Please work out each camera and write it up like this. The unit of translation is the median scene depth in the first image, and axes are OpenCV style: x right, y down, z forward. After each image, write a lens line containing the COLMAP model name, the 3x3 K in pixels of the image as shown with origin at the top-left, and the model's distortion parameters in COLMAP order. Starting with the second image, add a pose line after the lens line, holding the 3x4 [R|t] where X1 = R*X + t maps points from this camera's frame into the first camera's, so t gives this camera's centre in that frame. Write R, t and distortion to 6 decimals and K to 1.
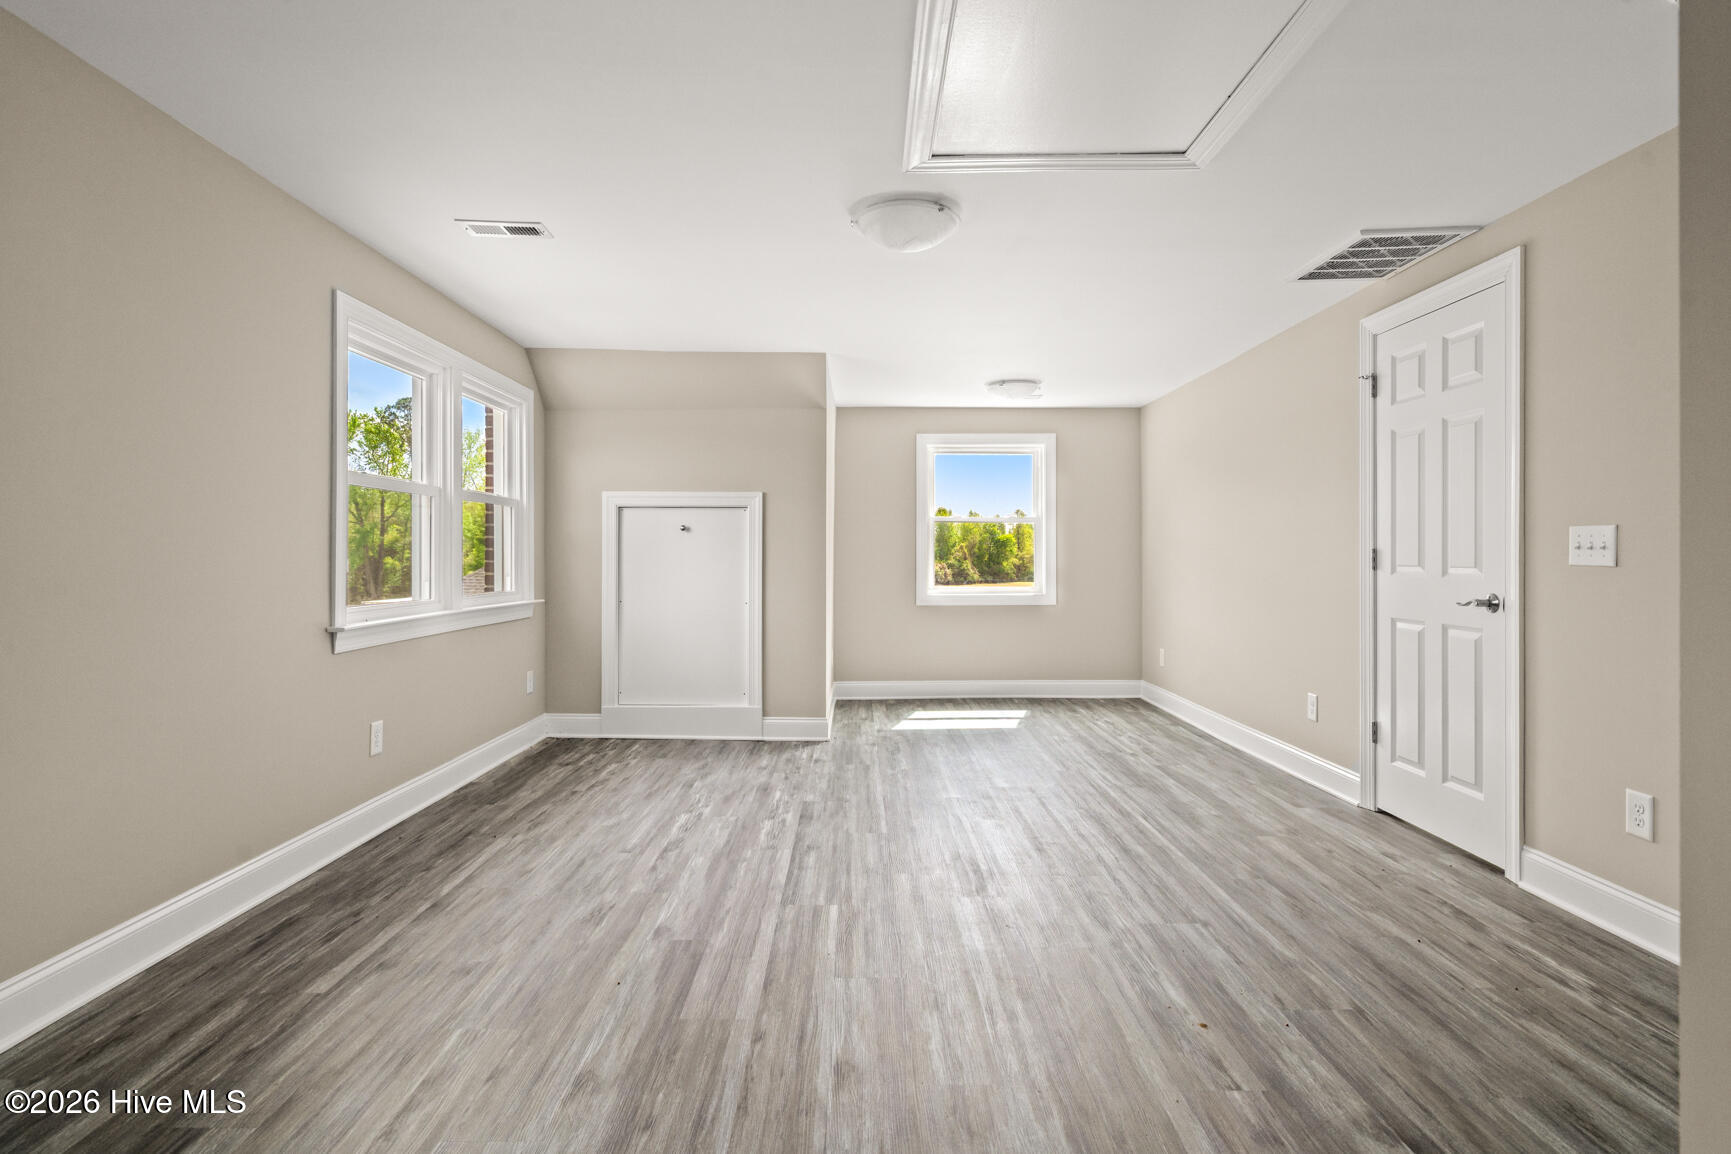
lens RADIAL K [[867.6, 0, 869.3], [0, 867.6, 563.2], [0, 0, 1]] dist [-0.006434, 0.003942]
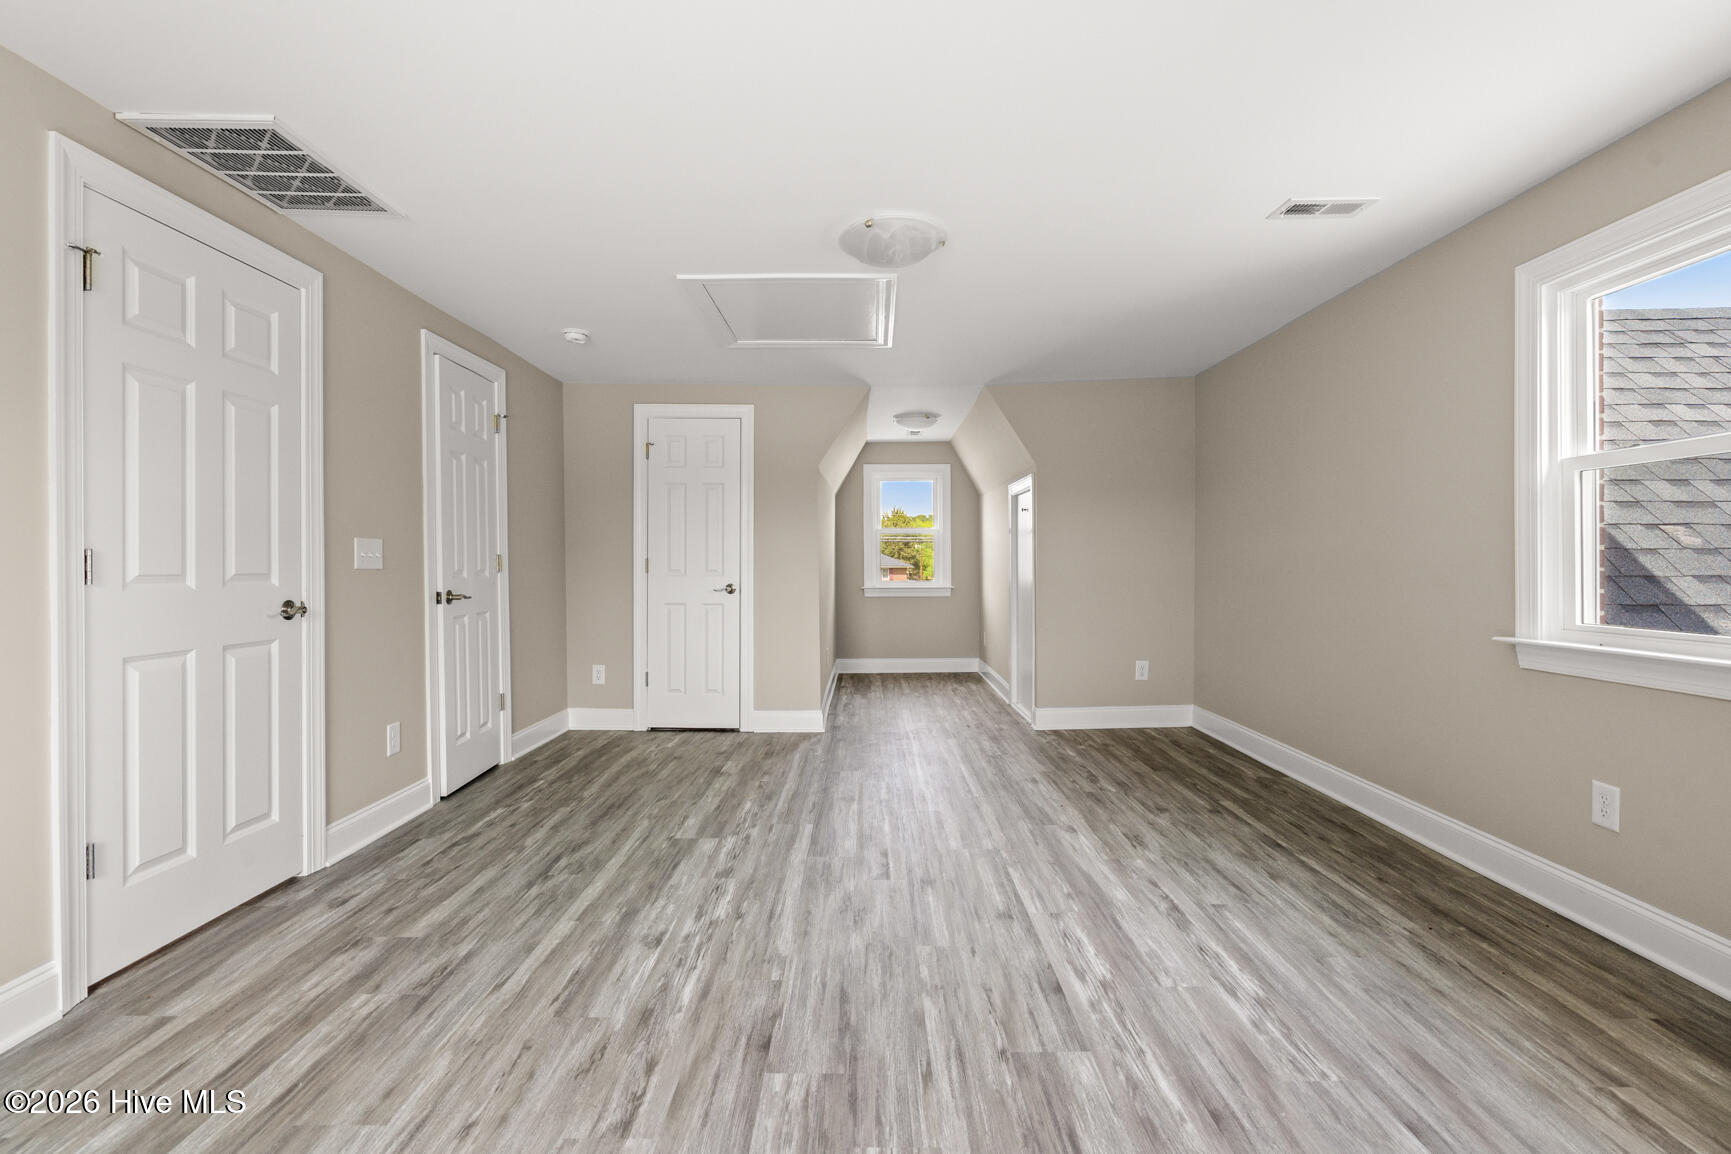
lens RADIAL K [[785.3, 0, 869.7], [0, 785.3, 564.8], [0, 0, 1]] dist [-0.012972, 0.003975]
pose [[-0.999957, 0.001361, 0.009185, 0.057054], [0.001467, 0.999933, 0.011518, -0.013464], [-0.009169, 0.011531, -0.999891, 1.789131]]
